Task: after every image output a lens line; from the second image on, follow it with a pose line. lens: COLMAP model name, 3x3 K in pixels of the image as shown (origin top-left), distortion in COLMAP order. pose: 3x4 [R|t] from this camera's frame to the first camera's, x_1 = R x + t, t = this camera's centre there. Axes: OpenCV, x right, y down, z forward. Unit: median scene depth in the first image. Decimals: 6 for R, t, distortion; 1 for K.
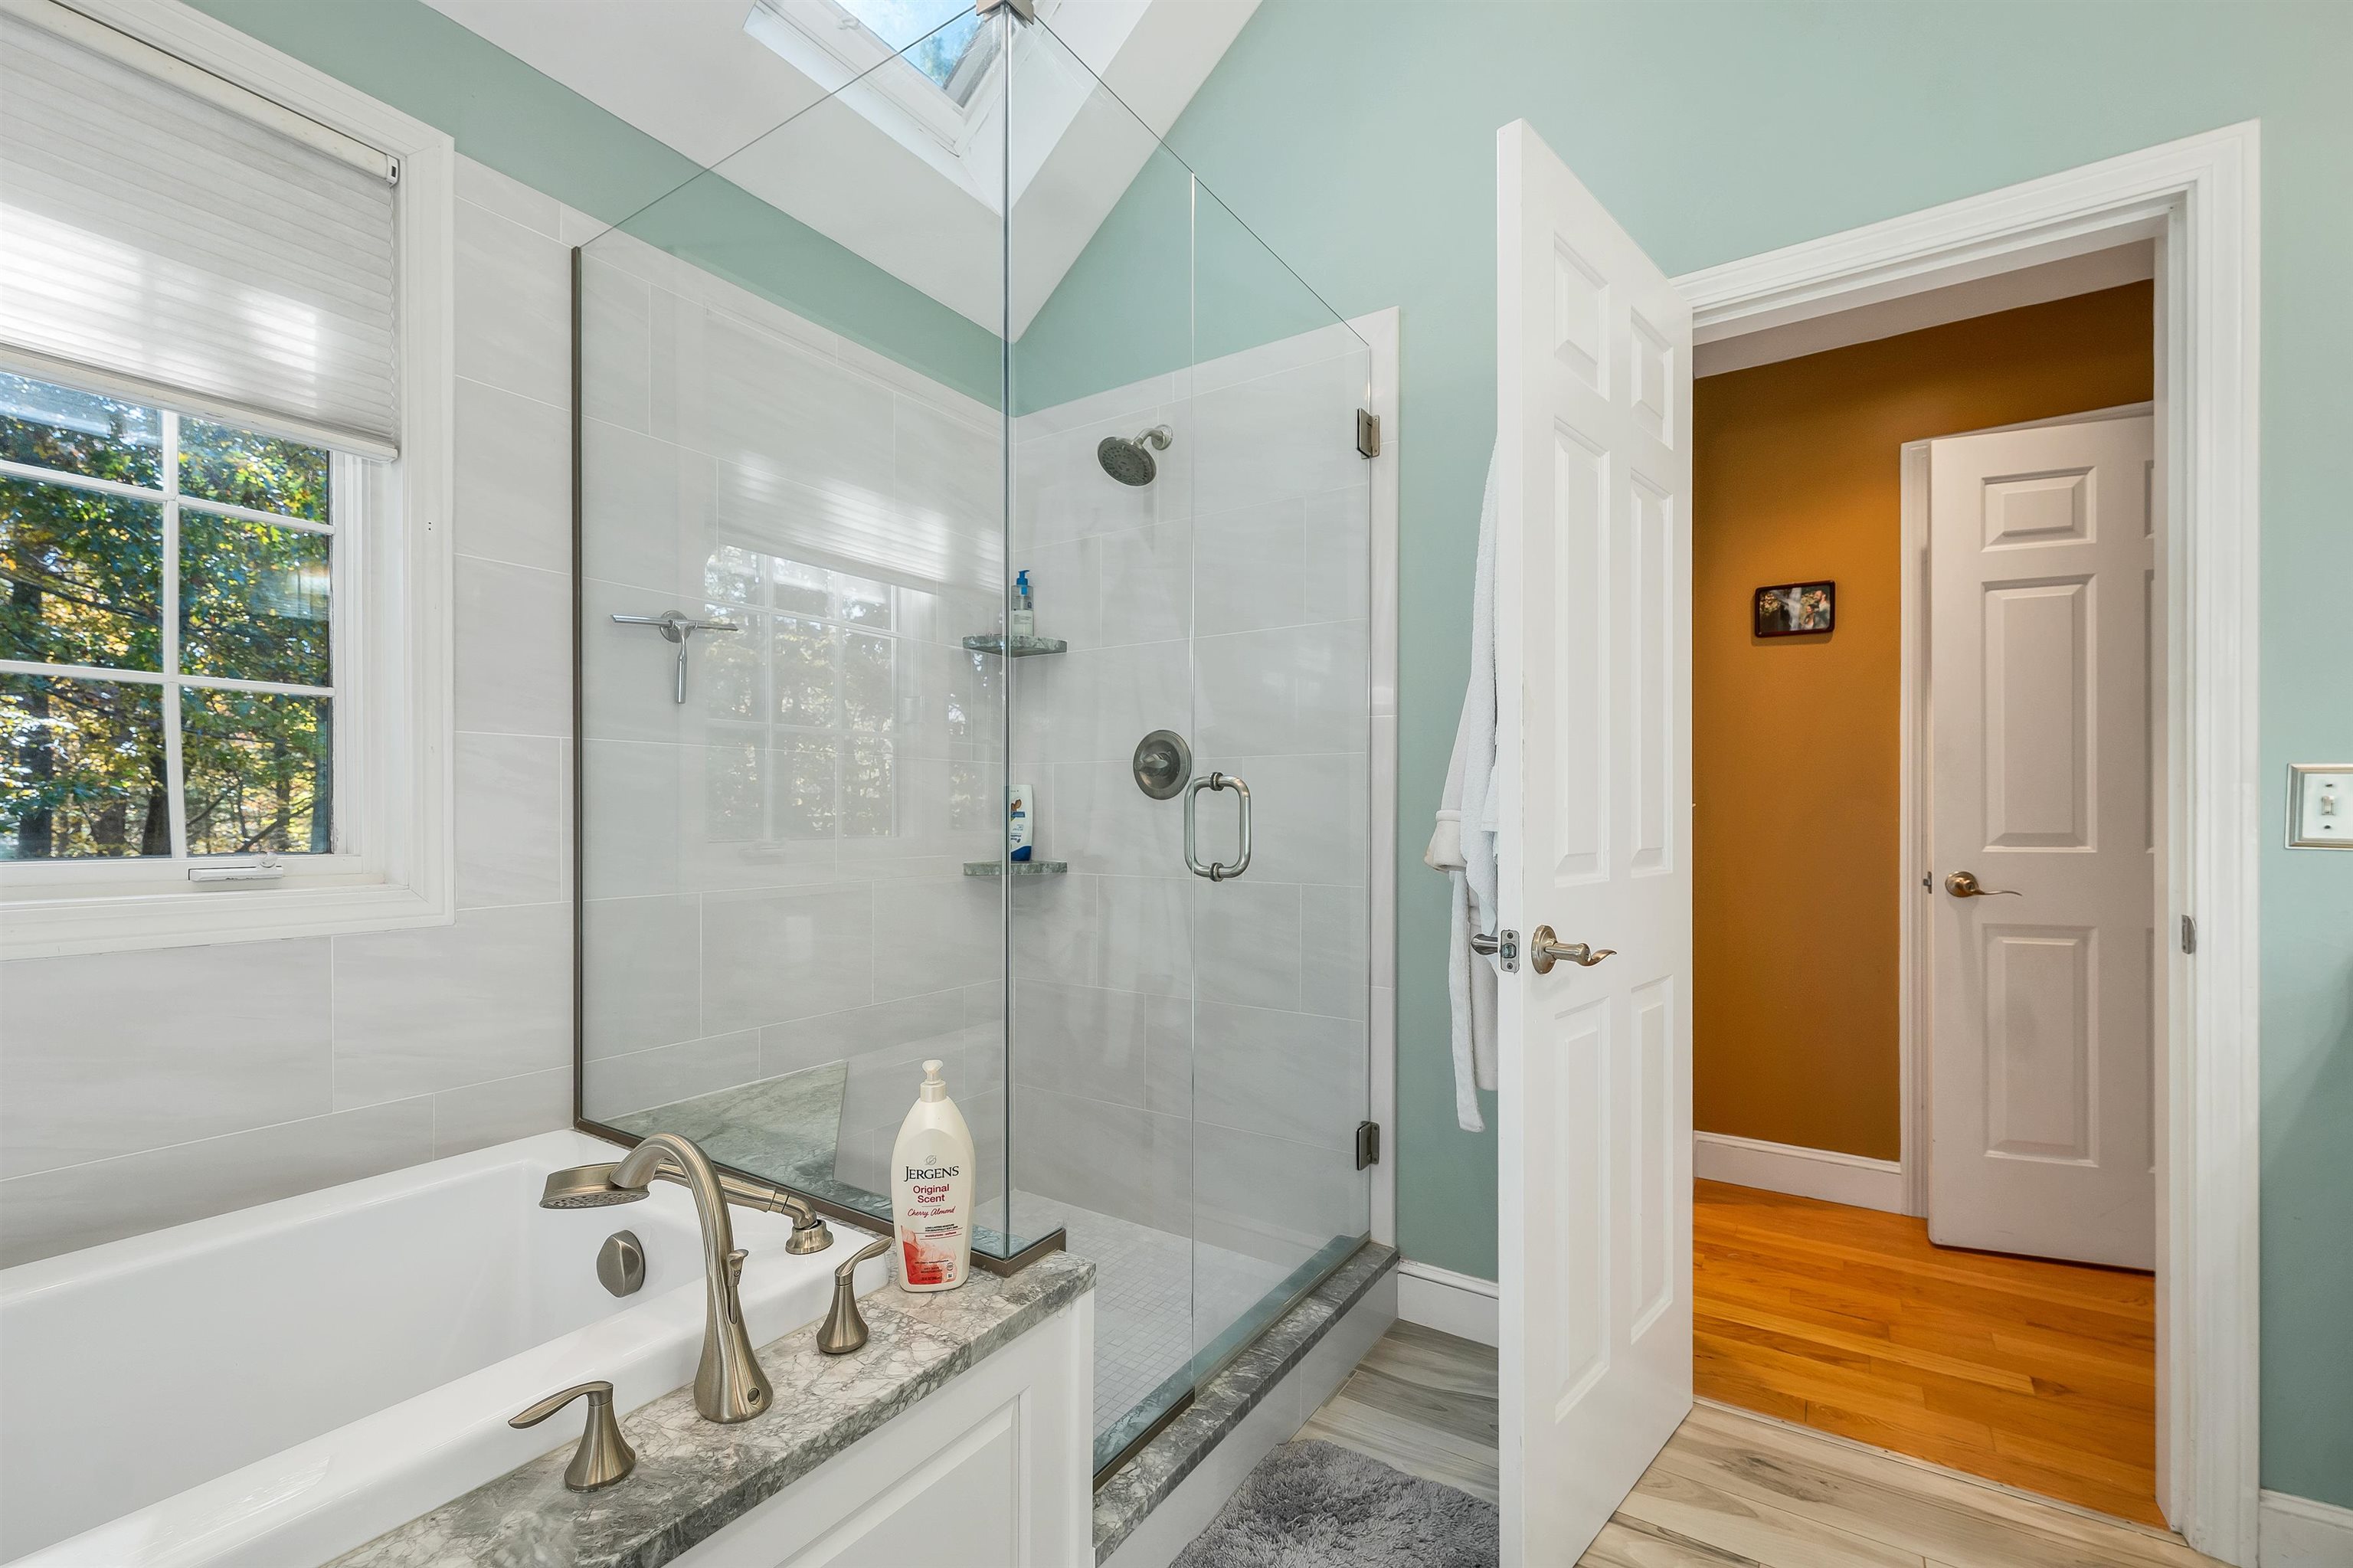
lens RADIAL K [[991.8, 0, 1175.5], [0, 991.8, 816.6], [0, 0, 1]] dist [0.000451, 0.000134]
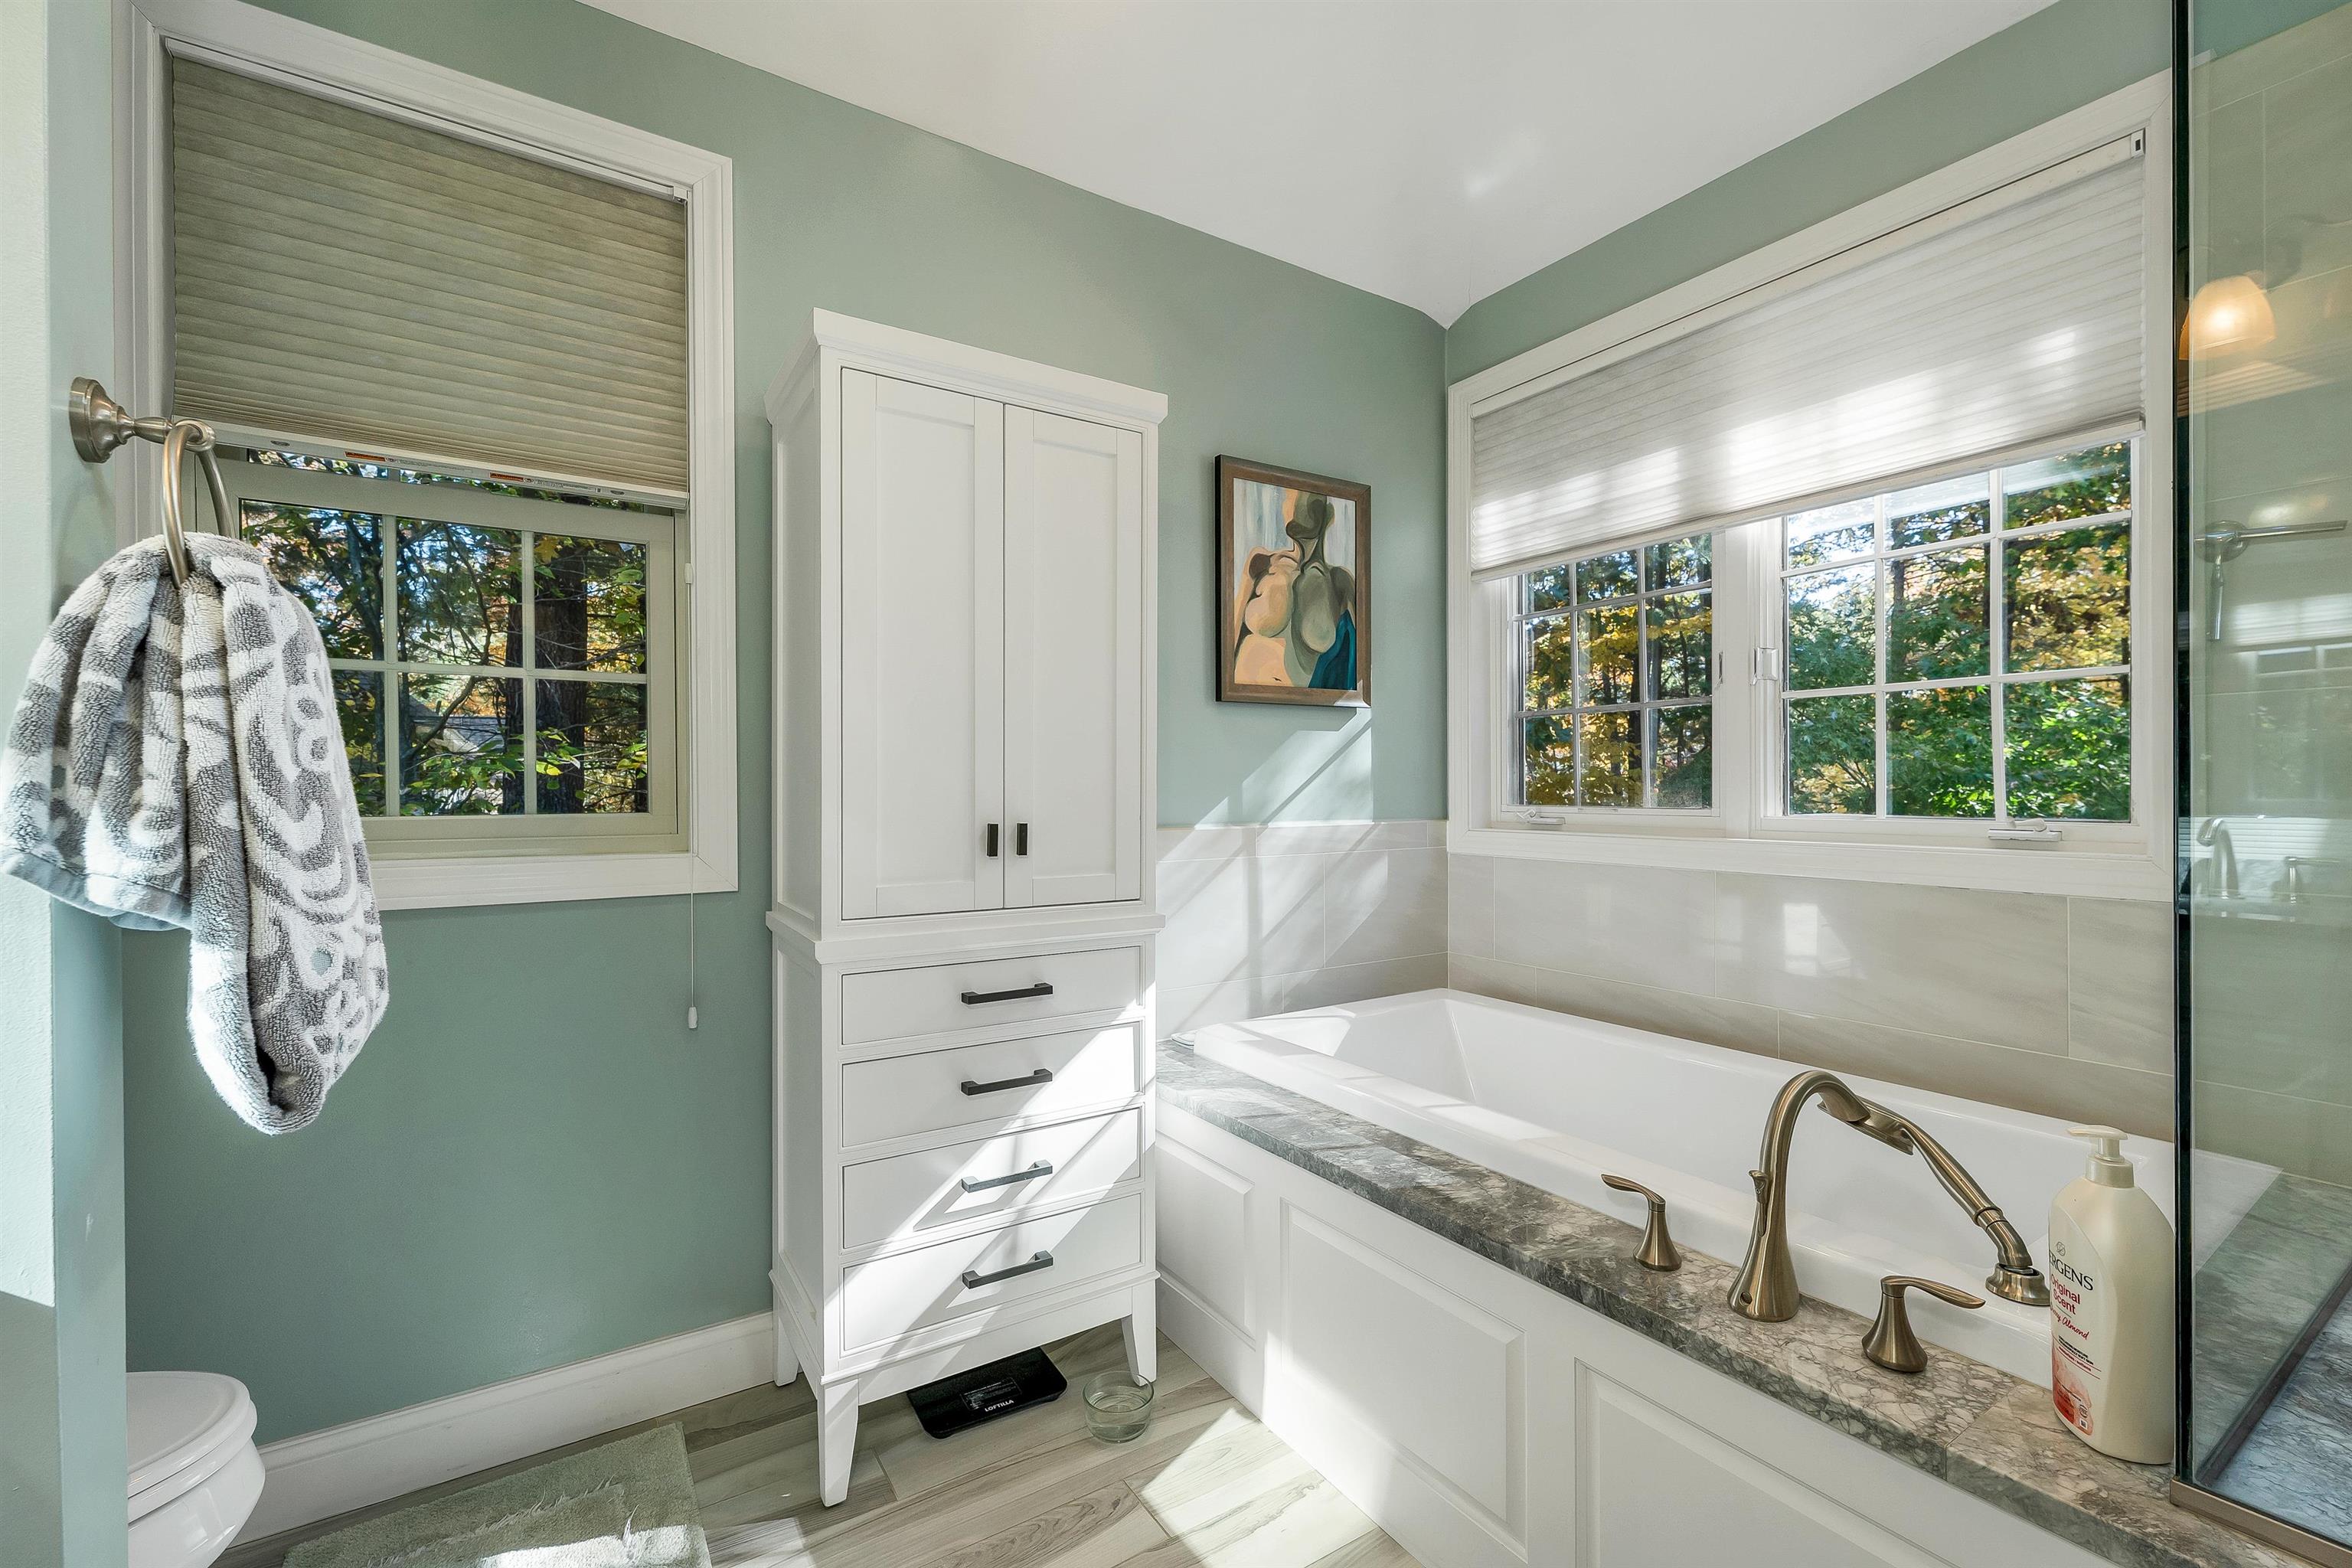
lens RADIAL K [[991.4, 0, 1176.4], [0, 991.4, 790.9], [0, 0, 1]] dist [0.000451, 0.000134]
pose [[-0.403387, 0.000205, -0.915029, 0.785100], [0.000570, 1.000000, -0.000027, 0.003643], [0.915029, -0.000533, -0.403387, 0.775901]]
